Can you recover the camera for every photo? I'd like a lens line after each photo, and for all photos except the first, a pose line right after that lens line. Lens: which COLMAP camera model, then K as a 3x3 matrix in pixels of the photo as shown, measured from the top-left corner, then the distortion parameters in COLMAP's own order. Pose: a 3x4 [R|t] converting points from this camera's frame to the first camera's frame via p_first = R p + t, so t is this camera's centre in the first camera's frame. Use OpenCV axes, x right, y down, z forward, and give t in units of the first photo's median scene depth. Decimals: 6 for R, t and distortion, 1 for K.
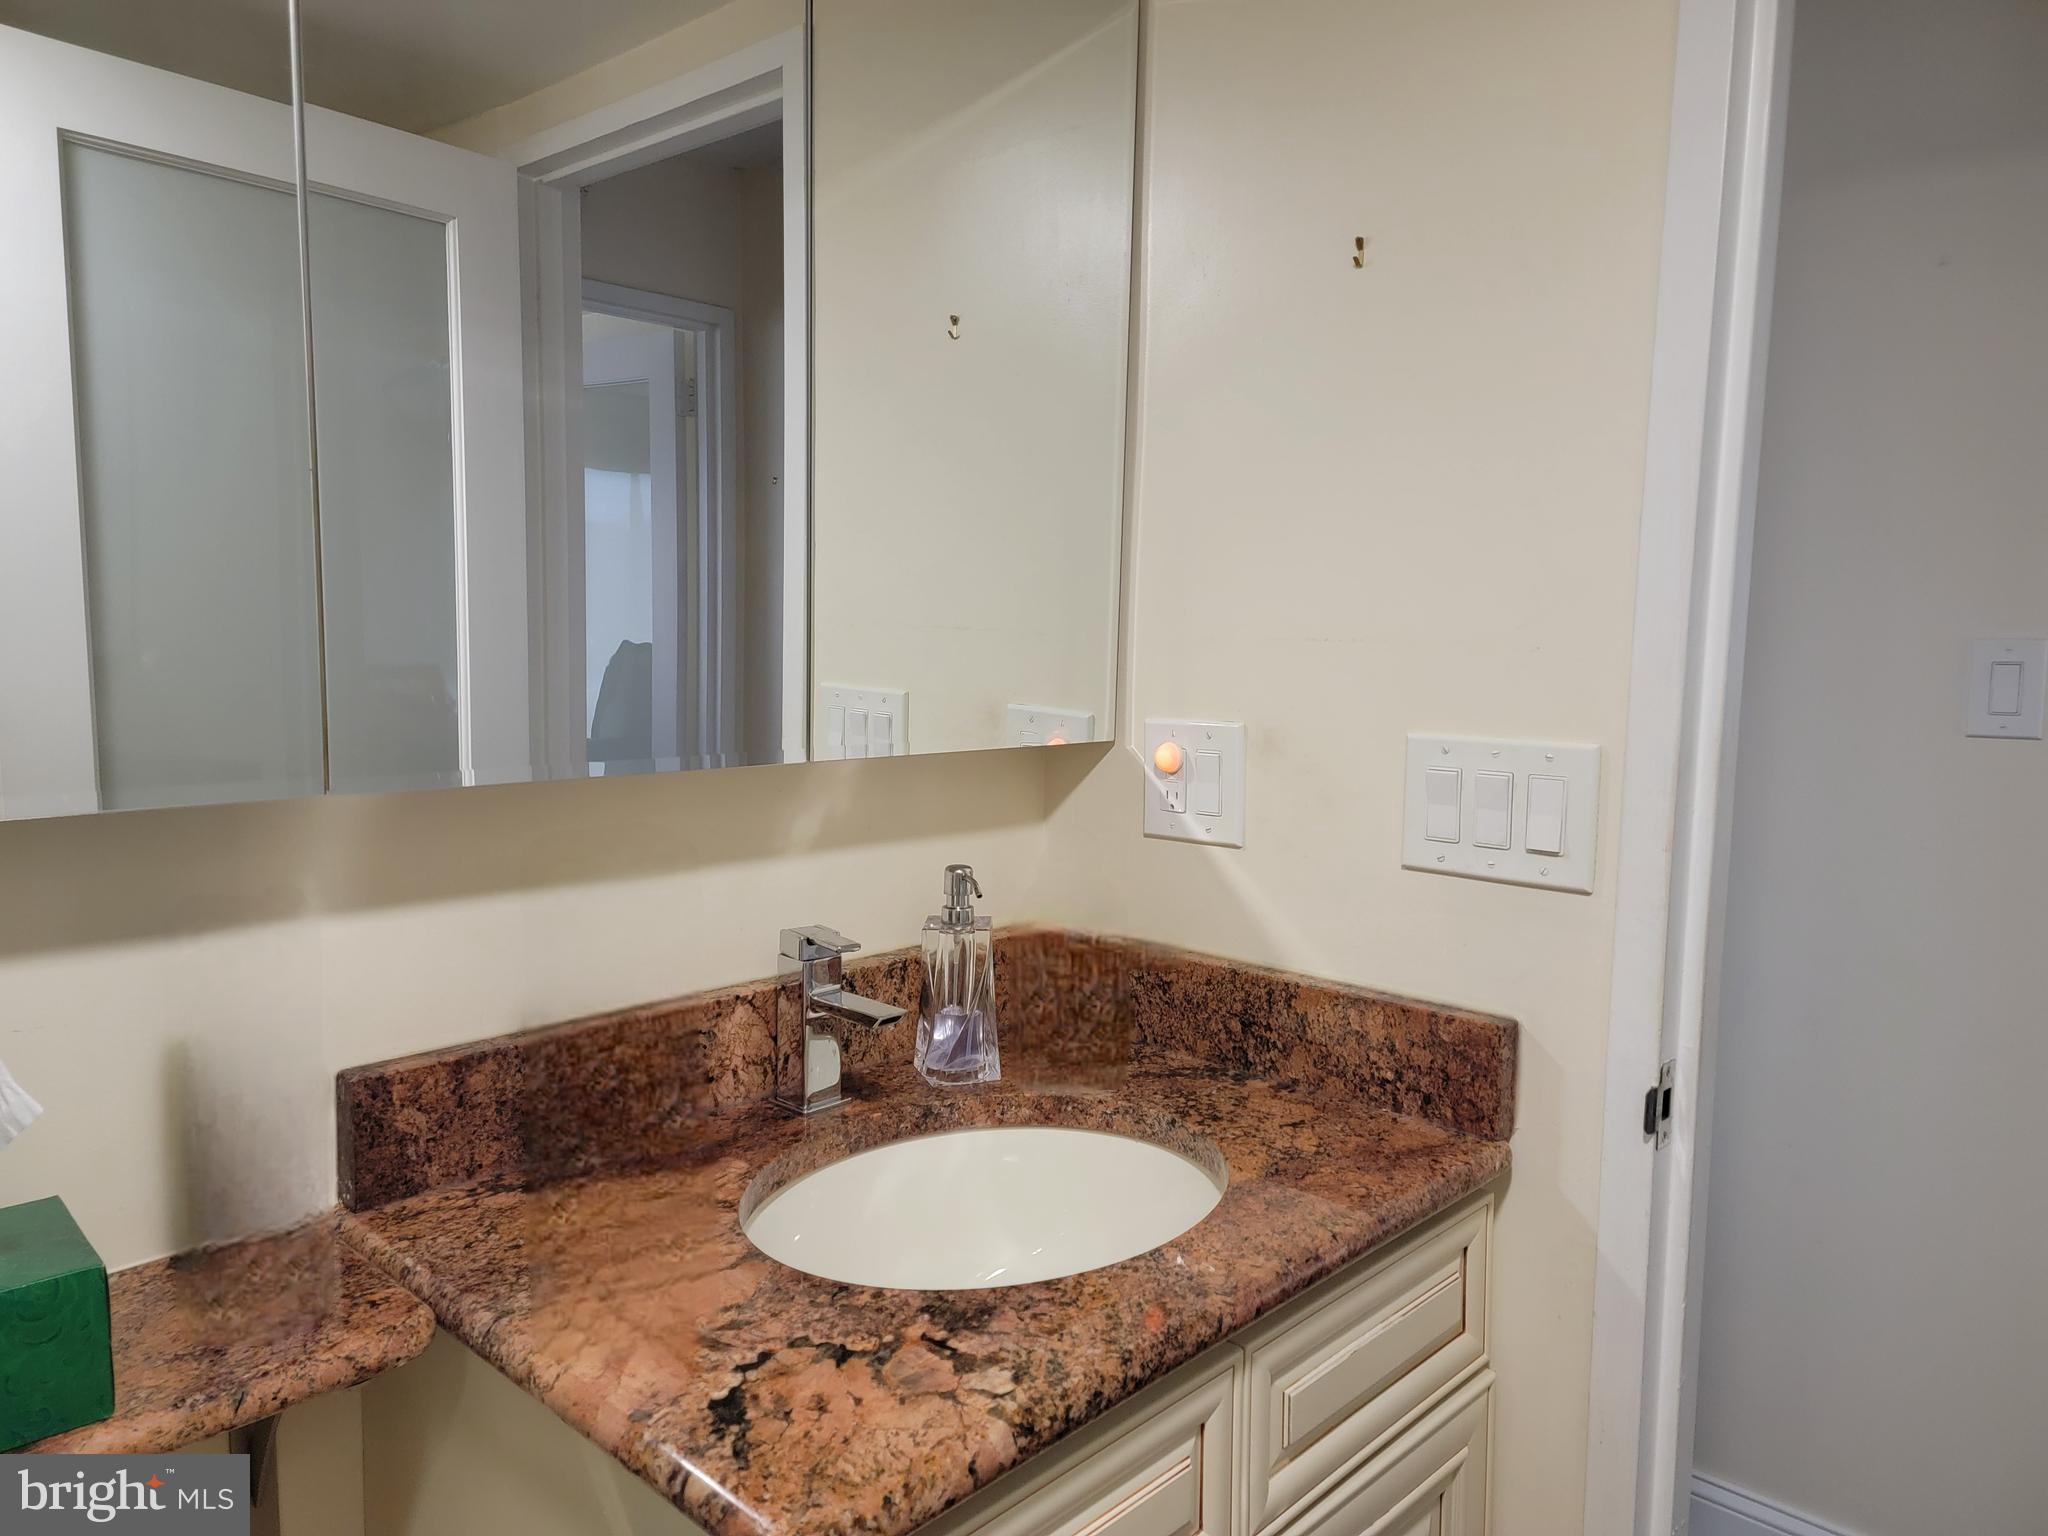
lens RADIAL K [[1418.2, 0, 1018.3], [0, 1418.2, 767.5], [0, 0, 1]] dist [0.059589, -0.014715]
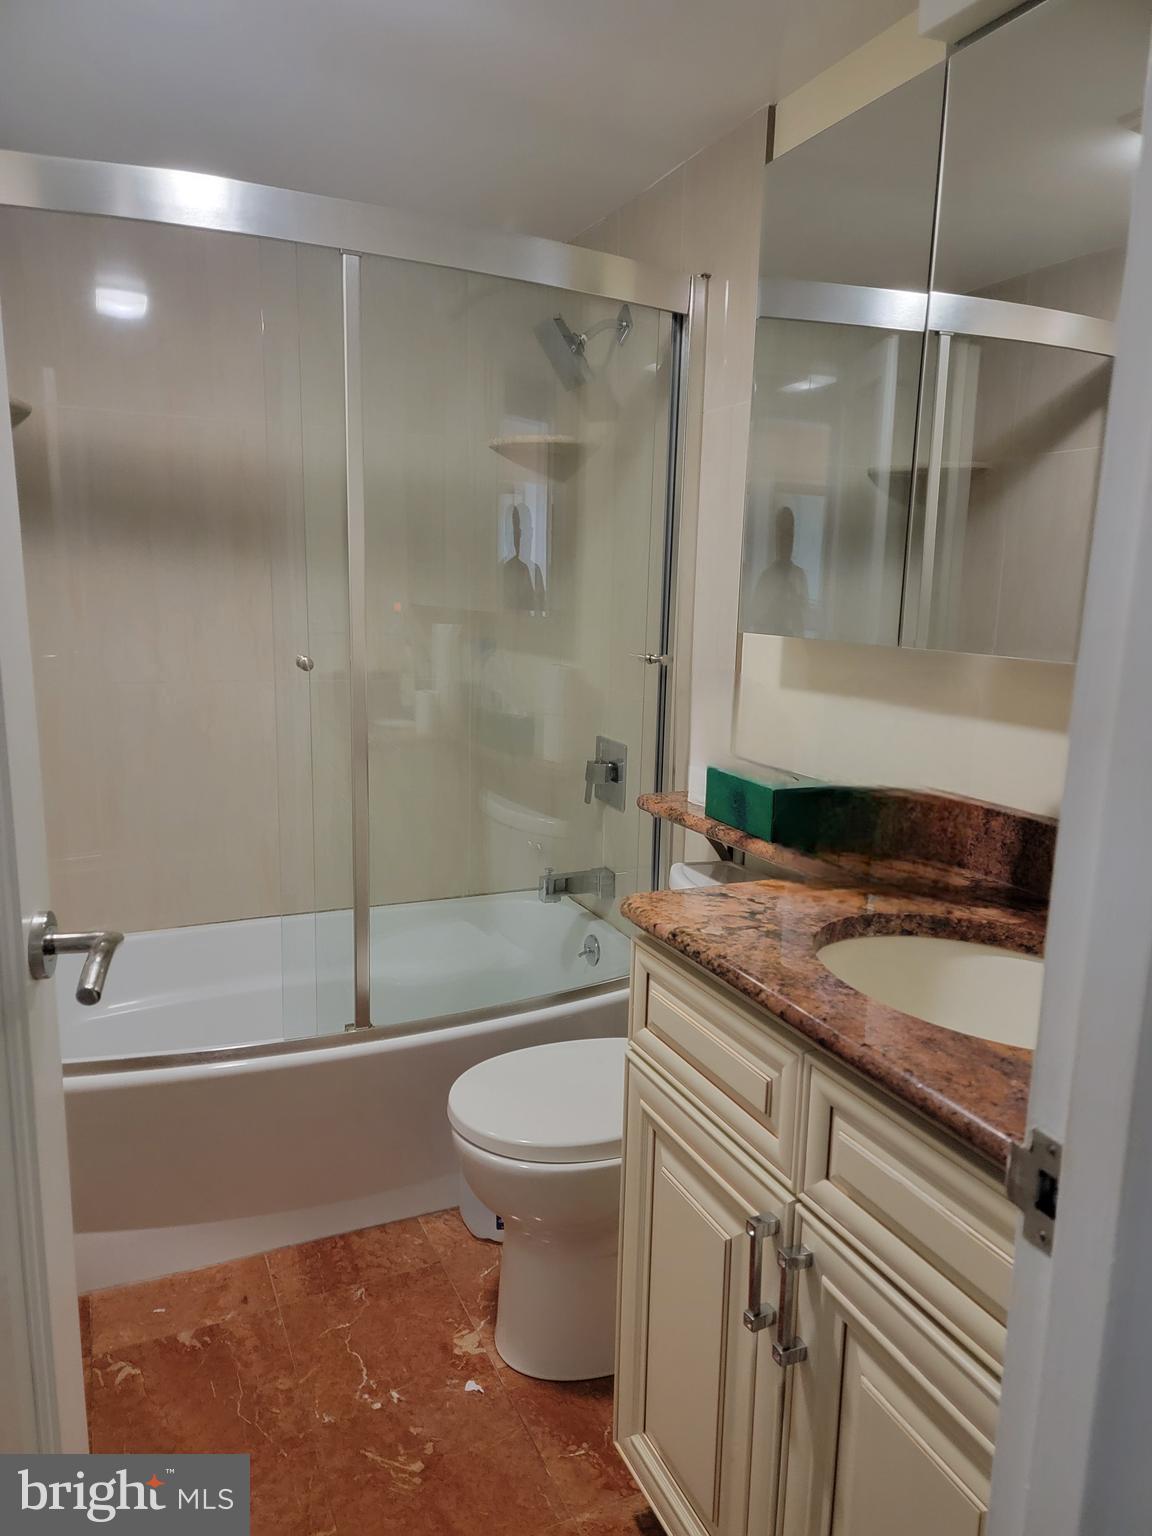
lens RADIAL K [[1063.7, 0, 571.6], [0, 1063.7, 773.2], [0, 0, 1]] dist [0.059589, -0.014715]
pose [[-0.388000, 0.146079, -0.910009, 1.362232], [-0.113944, 0.972182, 0.204642, -0.081284], [0.914589, 0.183091, -0.360562, 1.264722]]
